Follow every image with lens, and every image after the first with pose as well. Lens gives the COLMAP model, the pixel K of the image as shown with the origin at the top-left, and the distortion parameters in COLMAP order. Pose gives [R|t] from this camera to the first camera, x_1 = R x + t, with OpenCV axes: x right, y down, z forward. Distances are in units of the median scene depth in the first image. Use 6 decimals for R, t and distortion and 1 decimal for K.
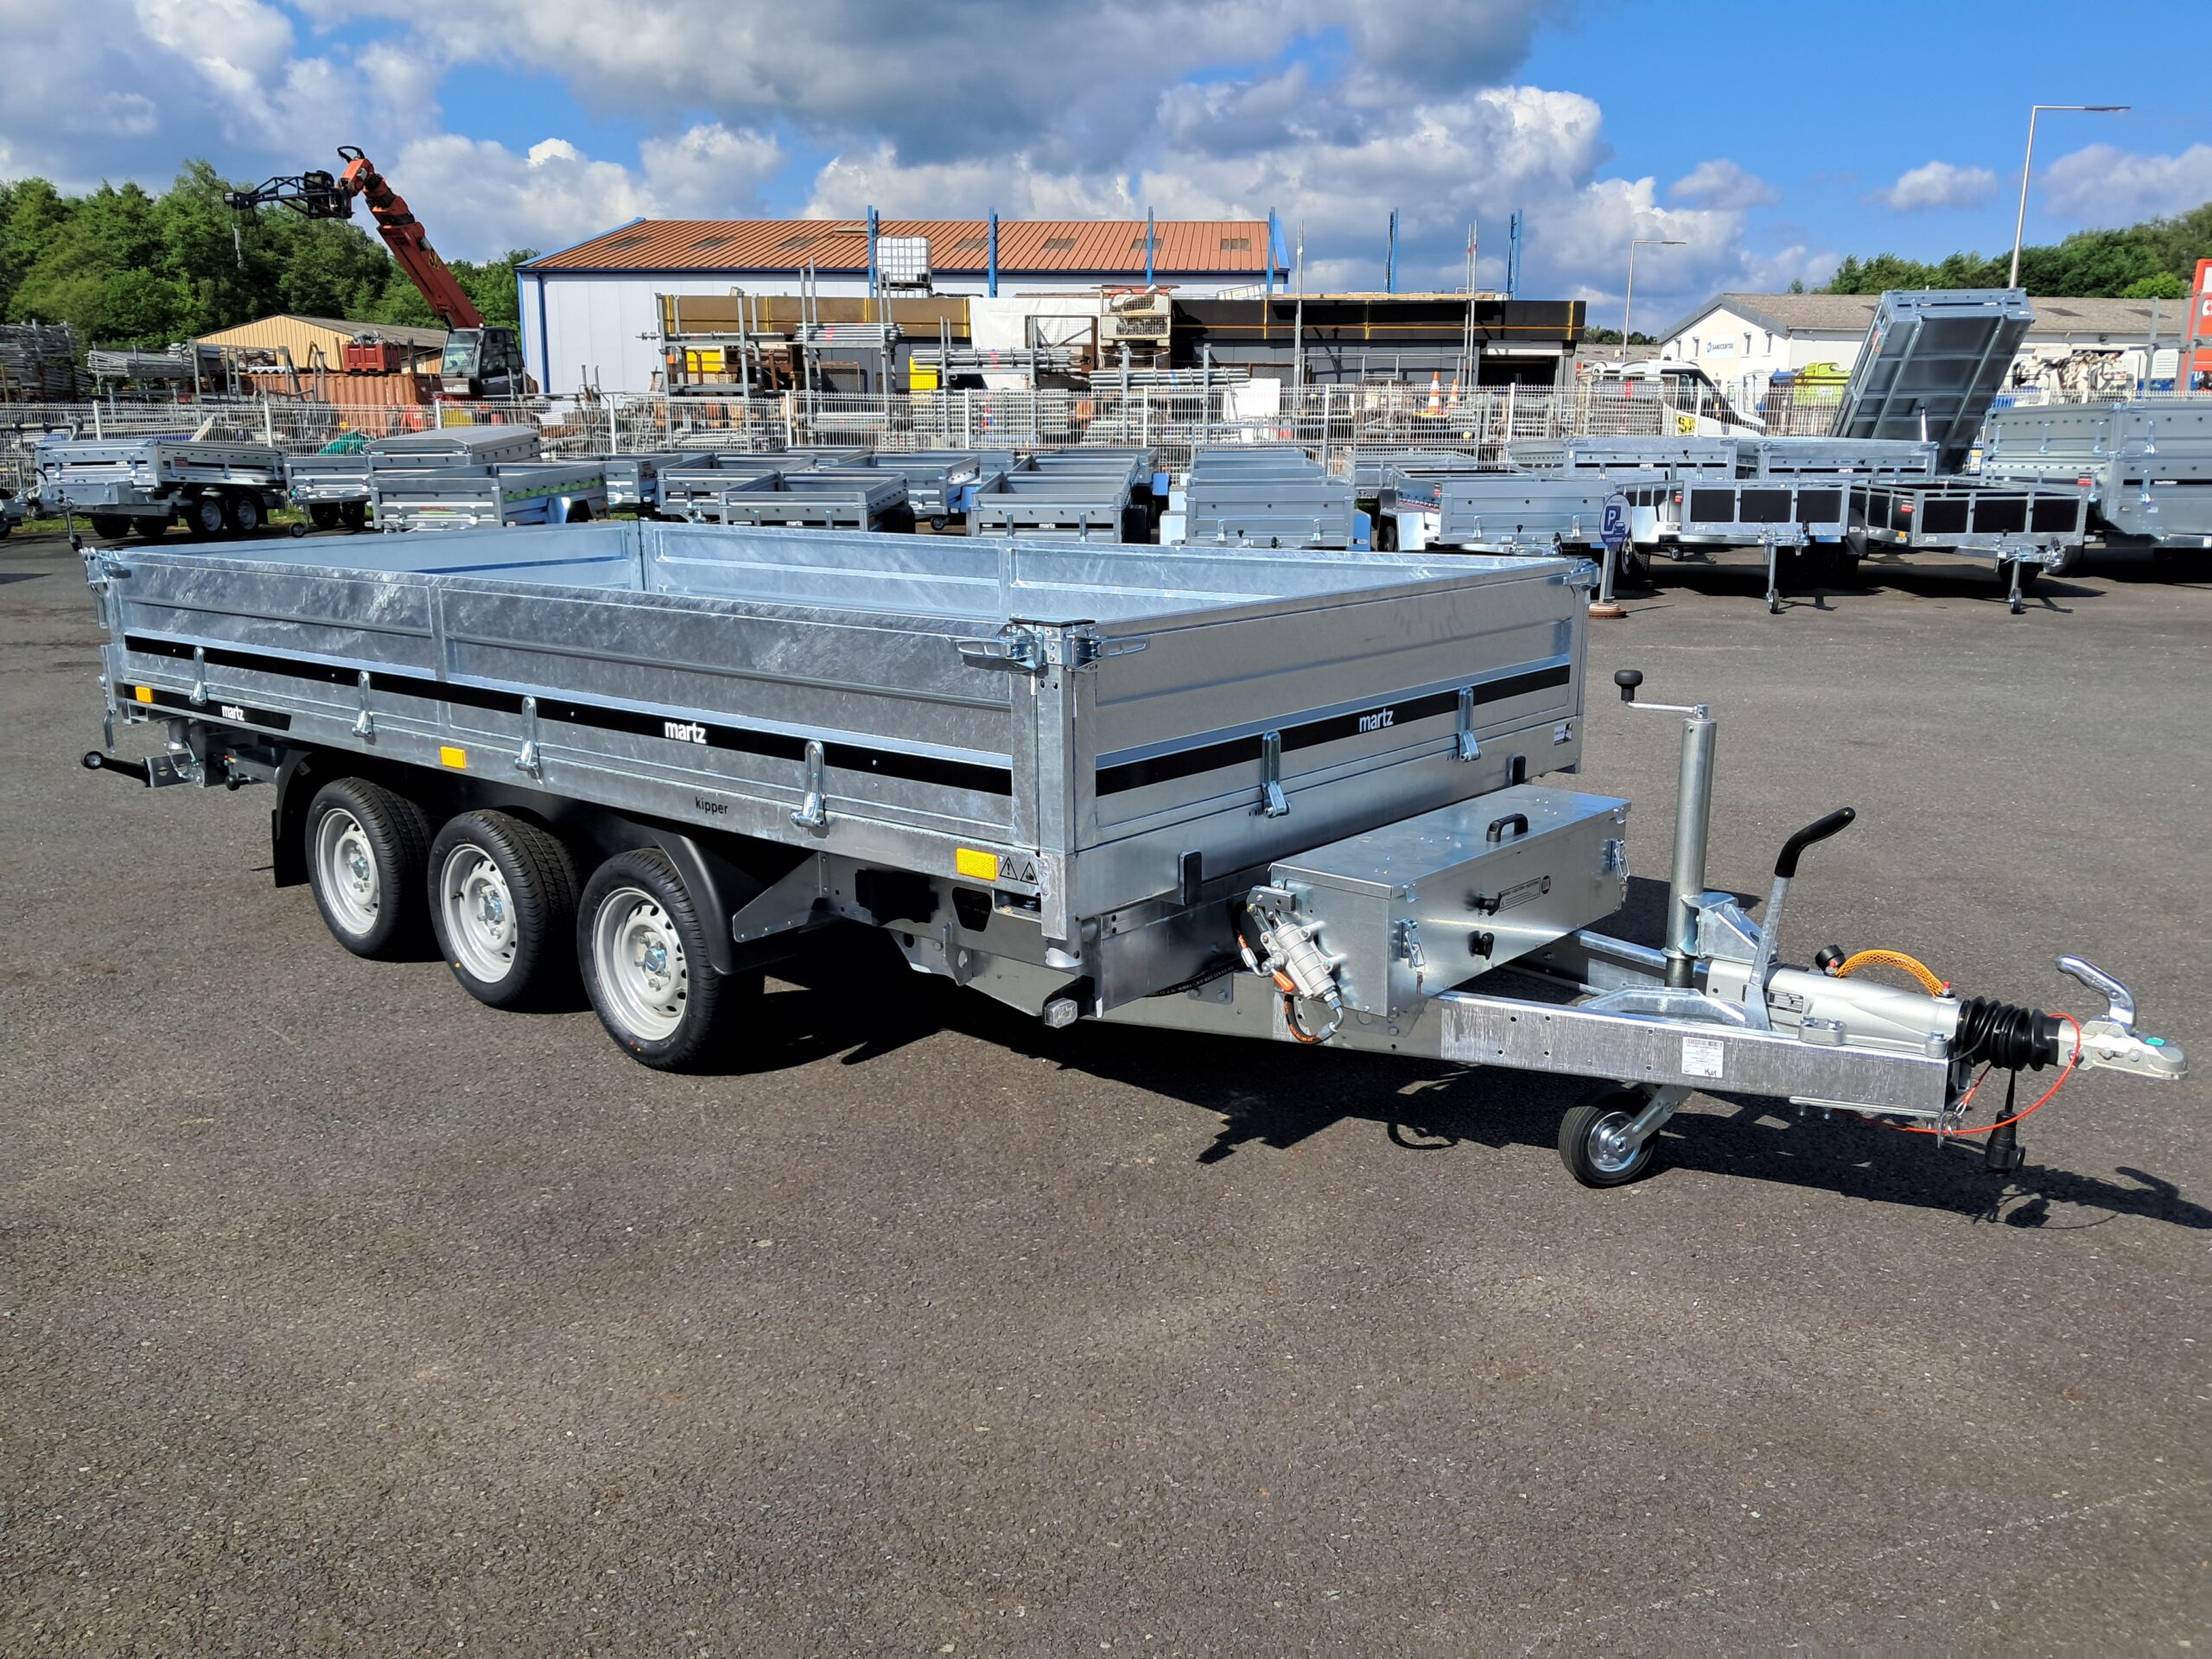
lens RADIAL K [[1724.5, 0, 1101.3], [0, 1724.5, 824.5], [0, 0, 1]] dist [0.022691, -0.021094]
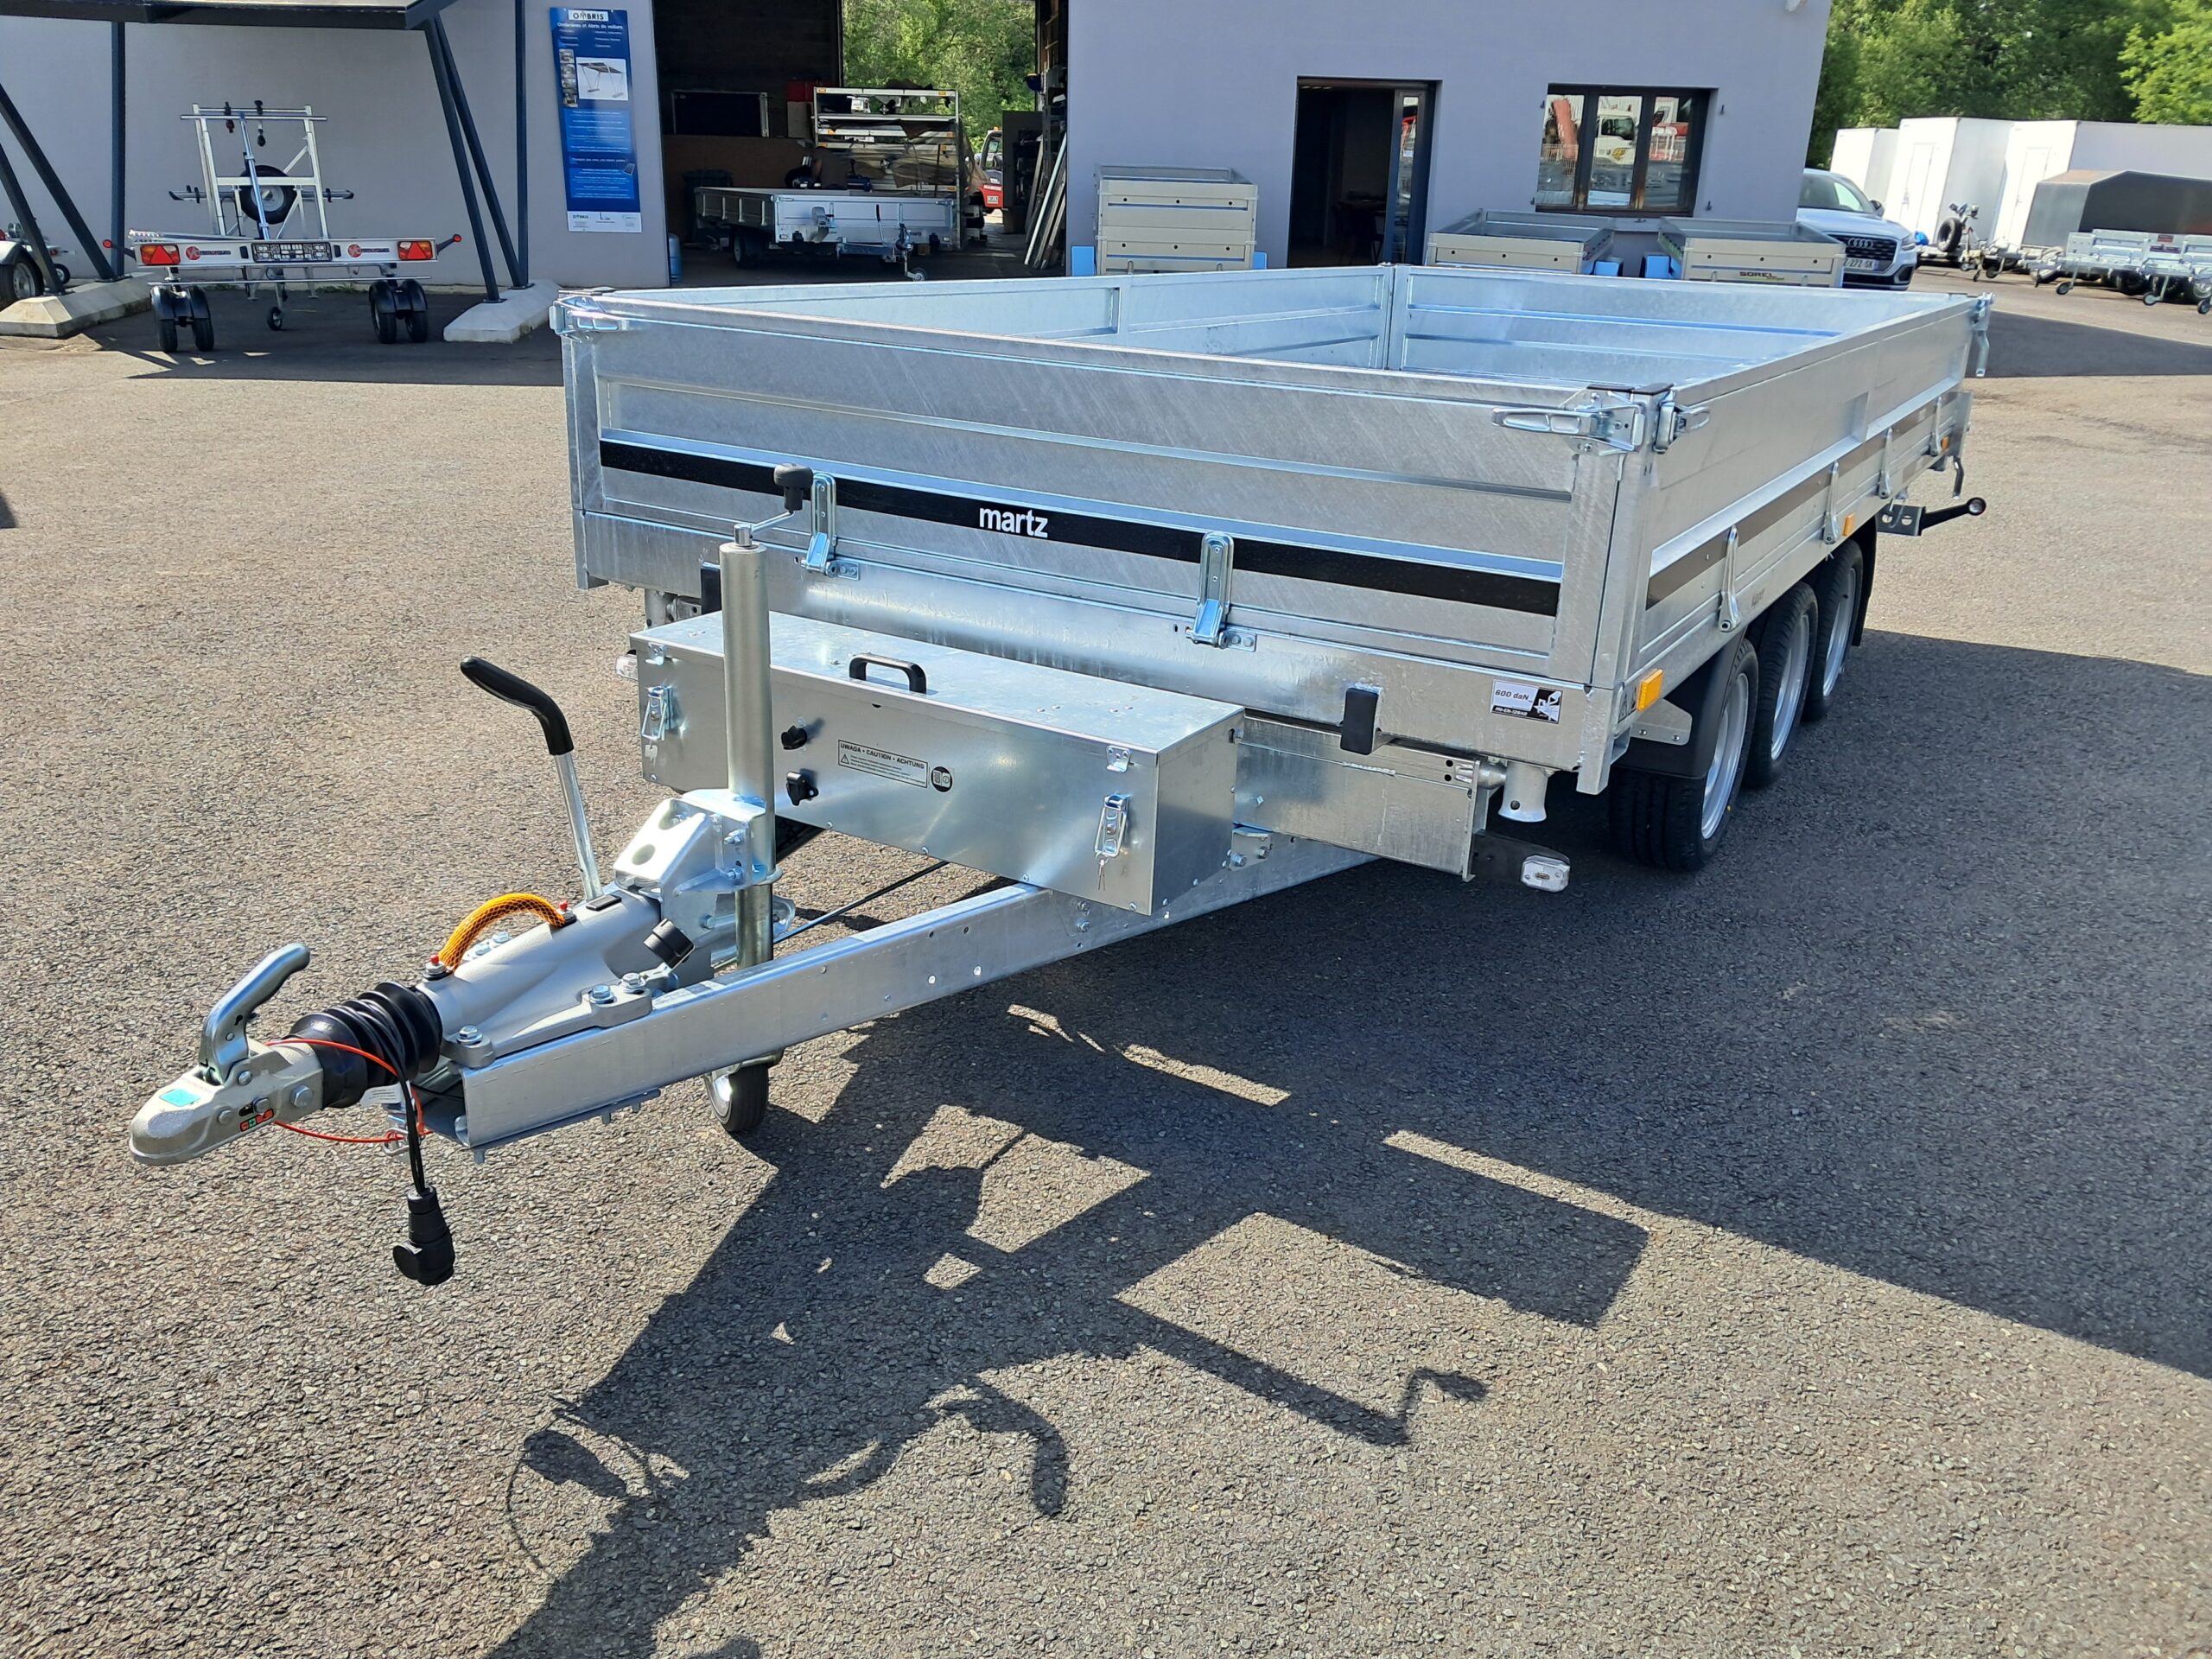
lens RADIAL K [[1729.9, 0, 1106.0], [0, 1729.9, 829.5], [0, 0, 1]] dist [0.012244, -0.009237]
pose [[0.172037, 0.356893, -0.918167, 0.141775], [-0.252603, 0.916882, 0.309063, -0.028098], [0.952153, 0.178761, 0.247889, 0.135577]]
